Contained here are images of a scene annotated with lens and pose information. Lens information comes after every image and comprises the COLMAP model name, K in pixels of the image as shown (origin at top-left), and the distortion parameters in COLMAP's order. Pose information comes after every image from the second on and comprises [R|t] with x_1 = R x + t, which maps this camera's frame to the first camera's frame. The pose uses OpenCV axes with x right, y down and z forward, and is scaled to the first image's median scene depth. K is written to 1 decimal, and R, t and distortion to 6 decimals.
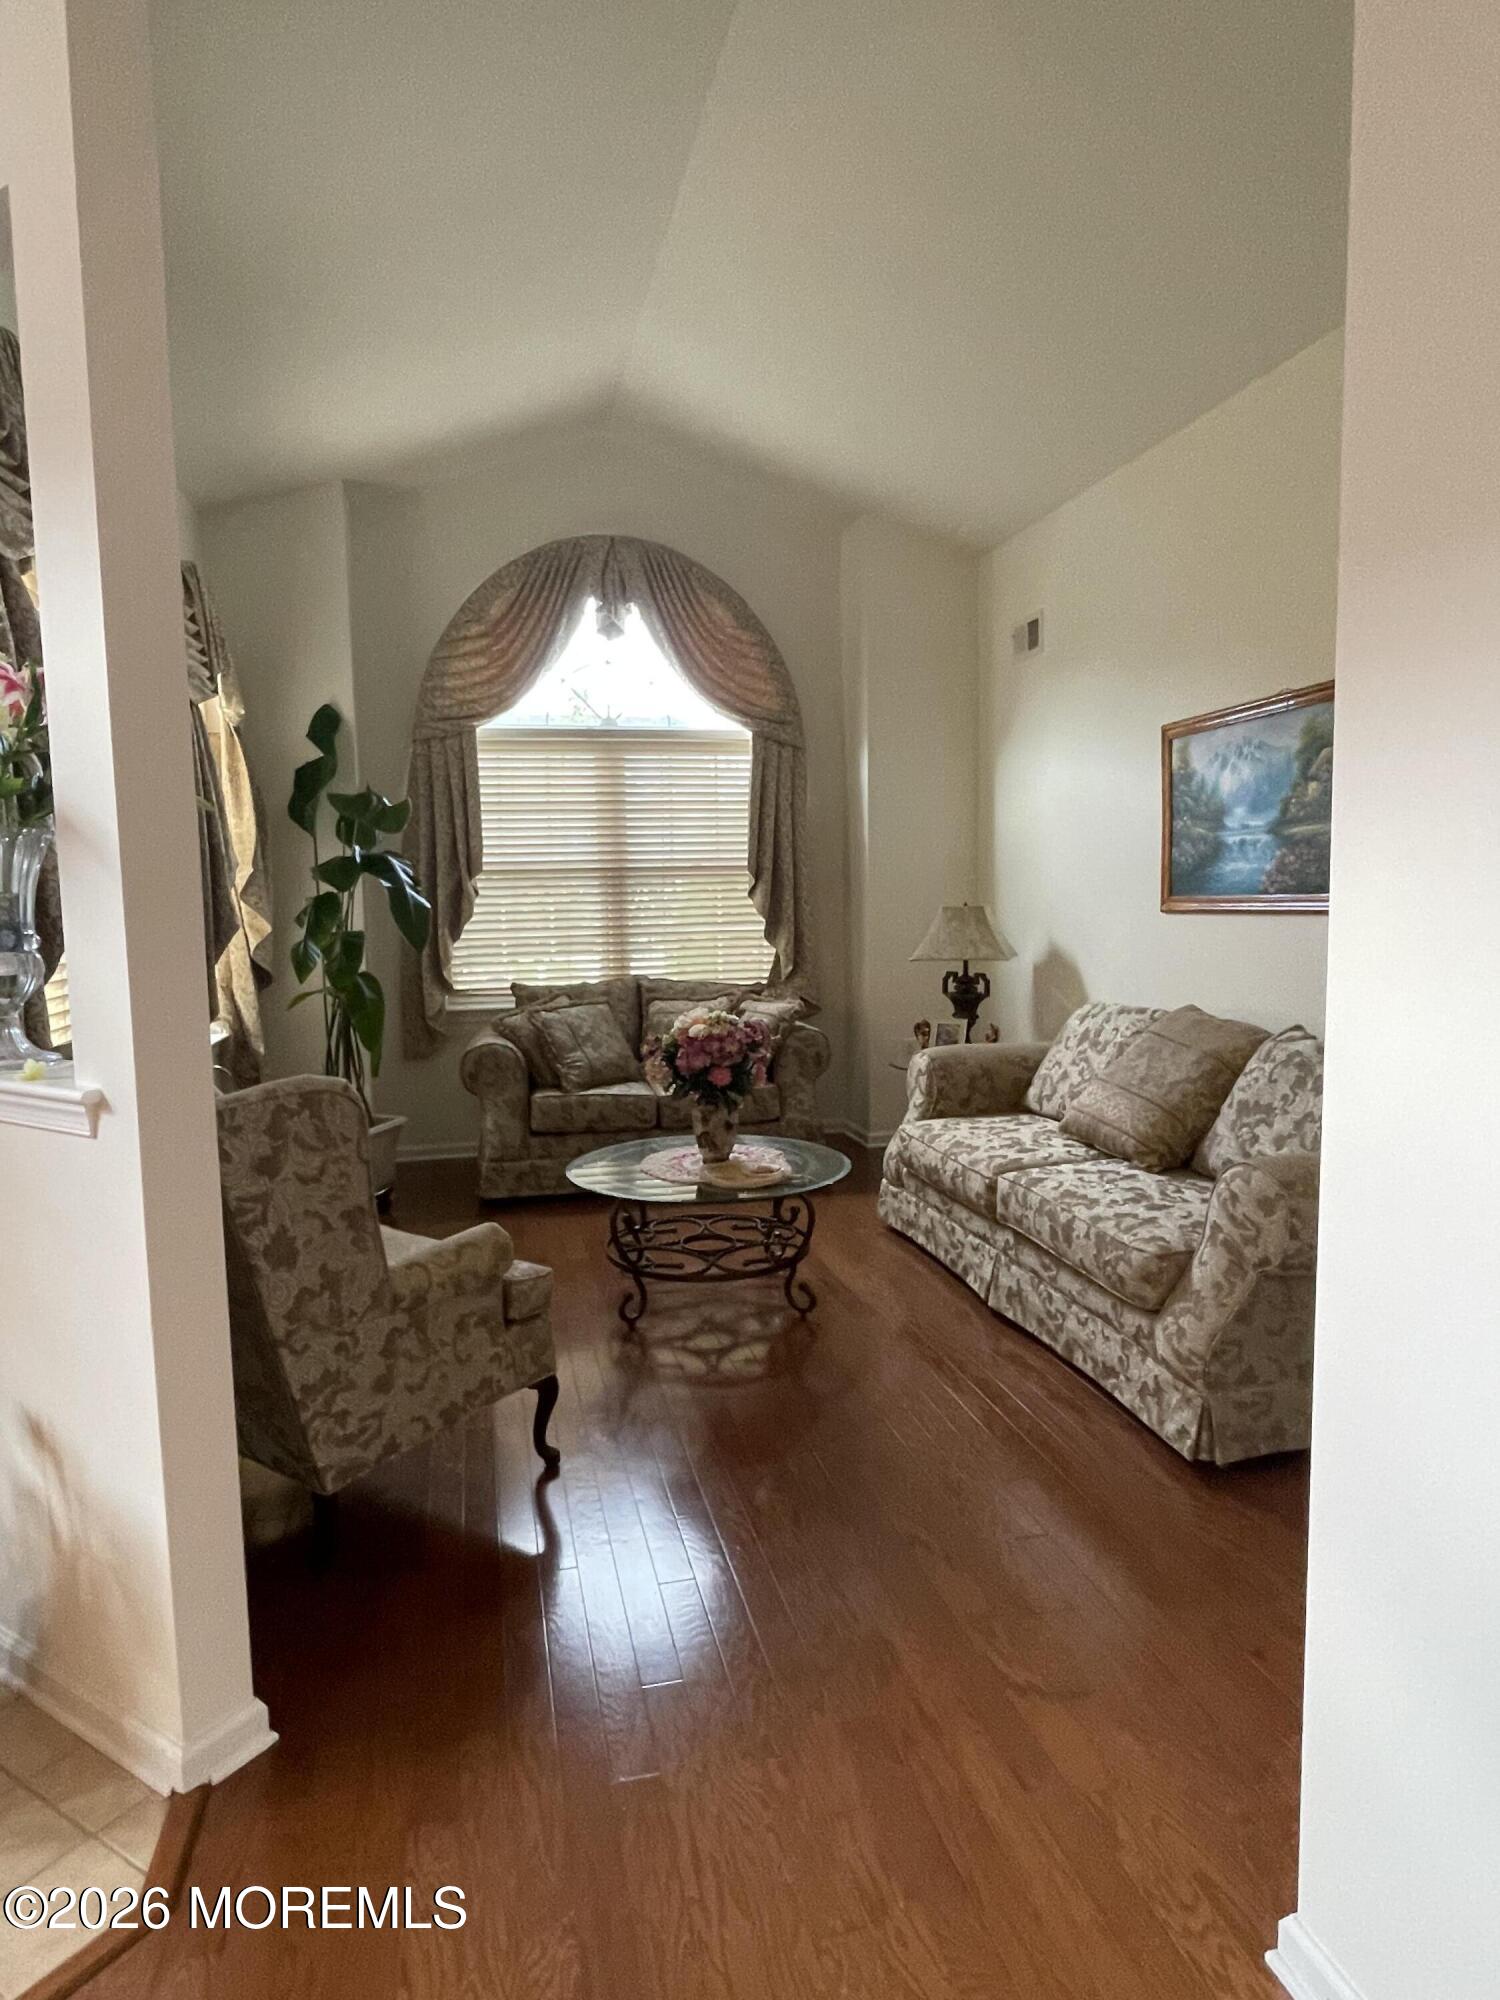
lens RADIAL K [[1164.7, 0, 750.1], [0, 1164.7, 1002.6], [0, 0, 1]] dist [-0.008518, -0.002840]
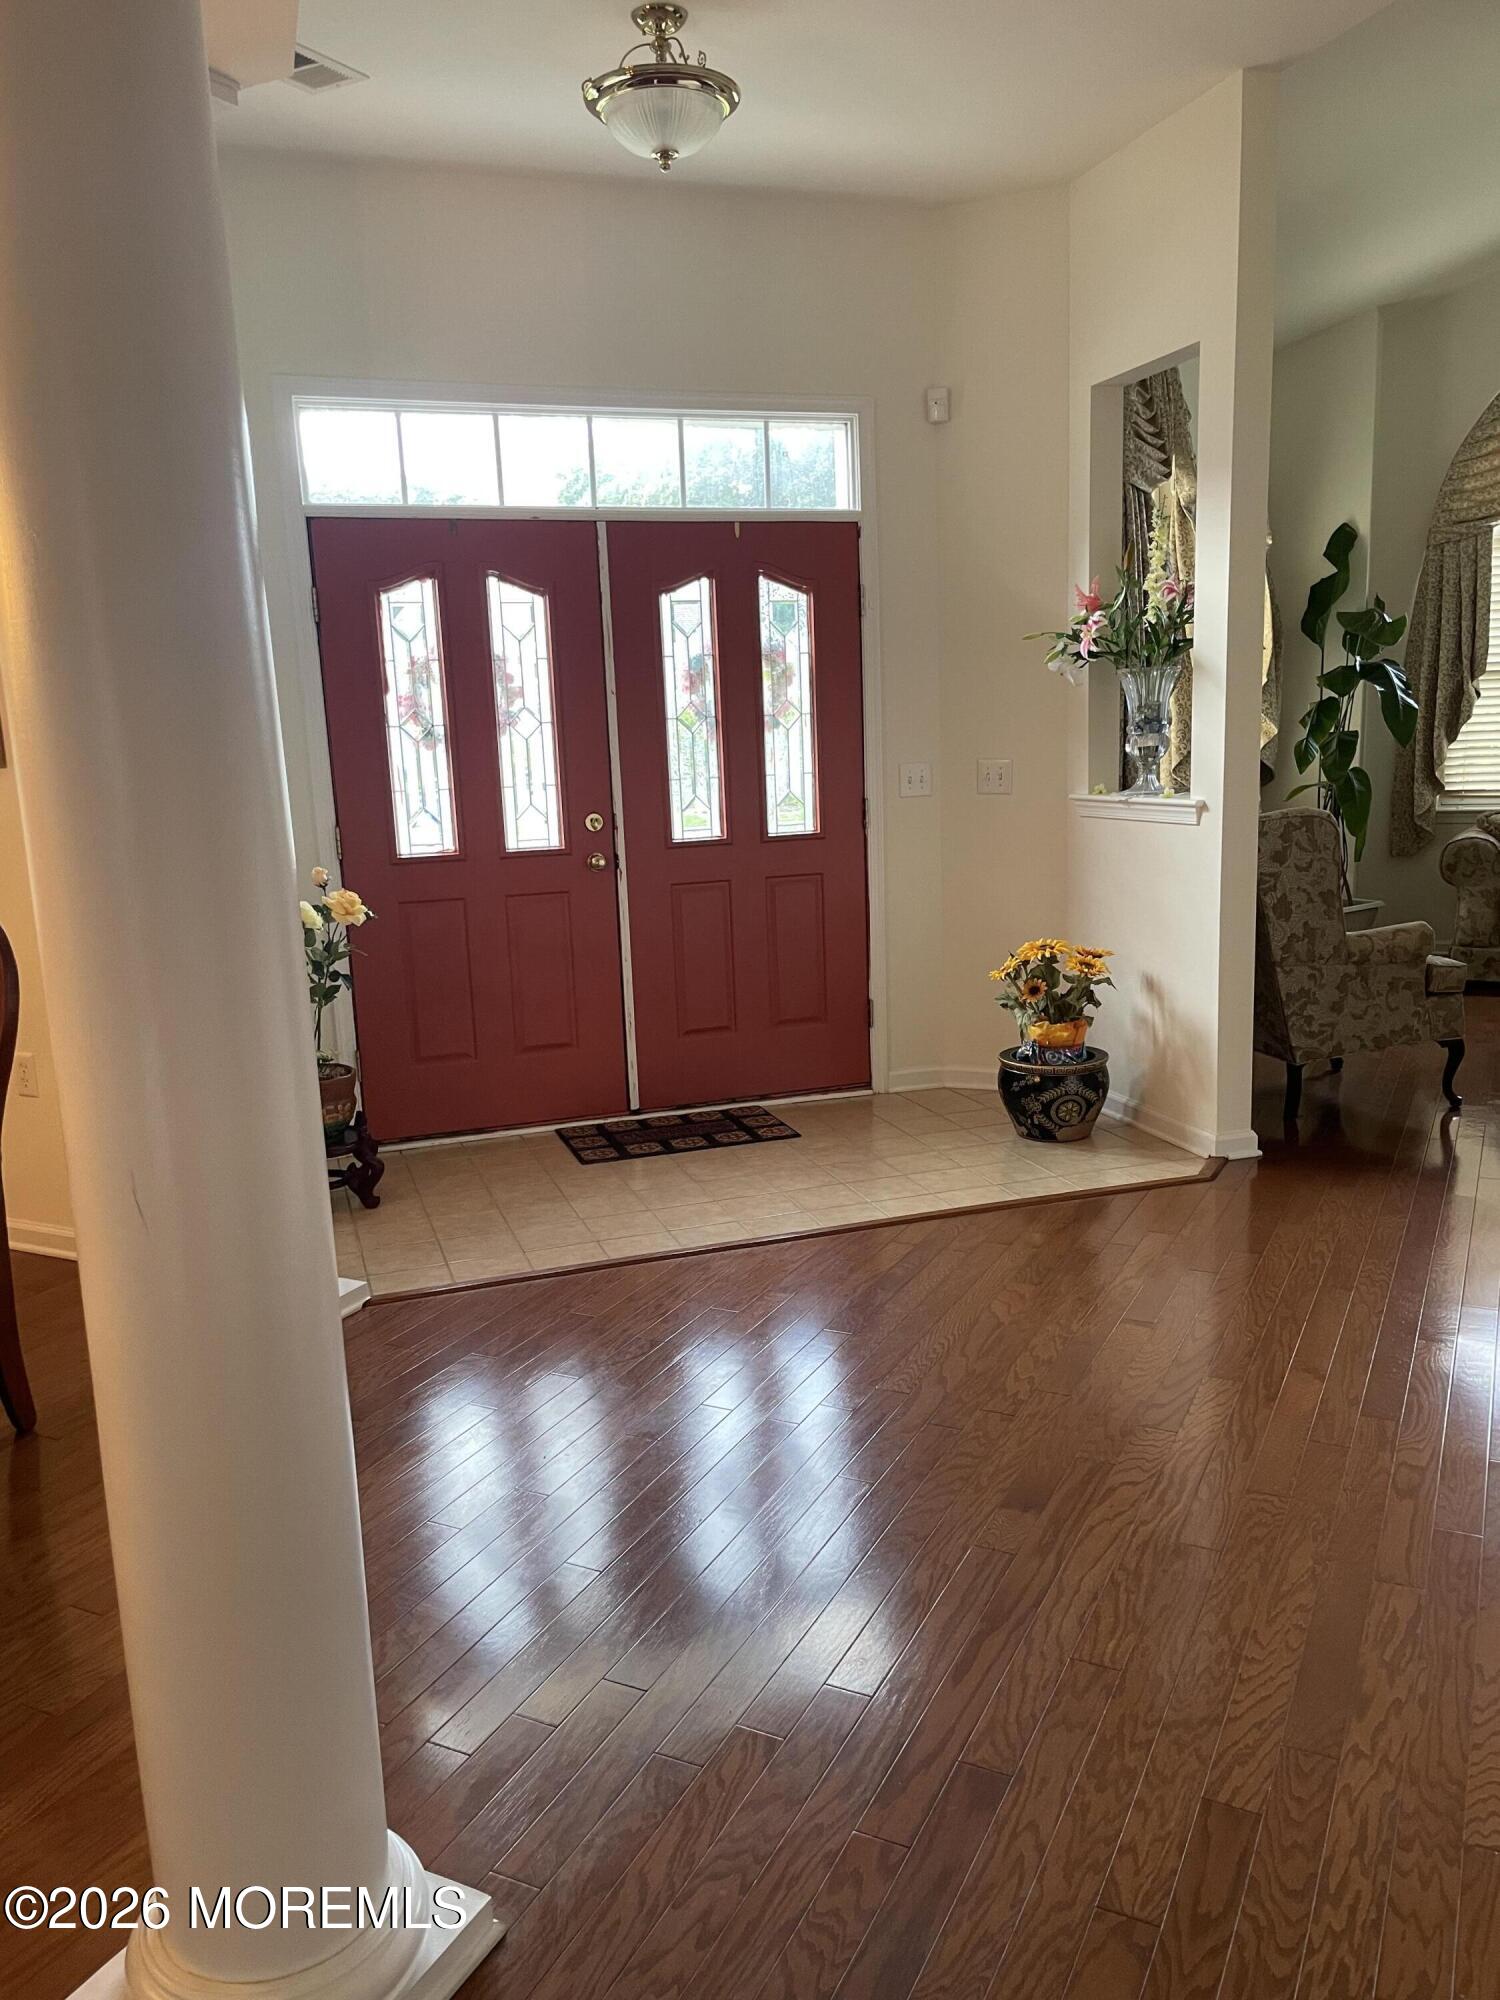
lens RADIAL K [[1565.2, 0, 747.1], [0, 1565.2, 1007.2], [0, 0, 1]] dist [0.056581, -0.038298]
pose [[0.767400, 0.104166, -0.632651, 0.231742], [-0.041515, 0.992717, 0.113093, 0.061415], [0.639823, -0.060523, 0.766135, -0.630441]]
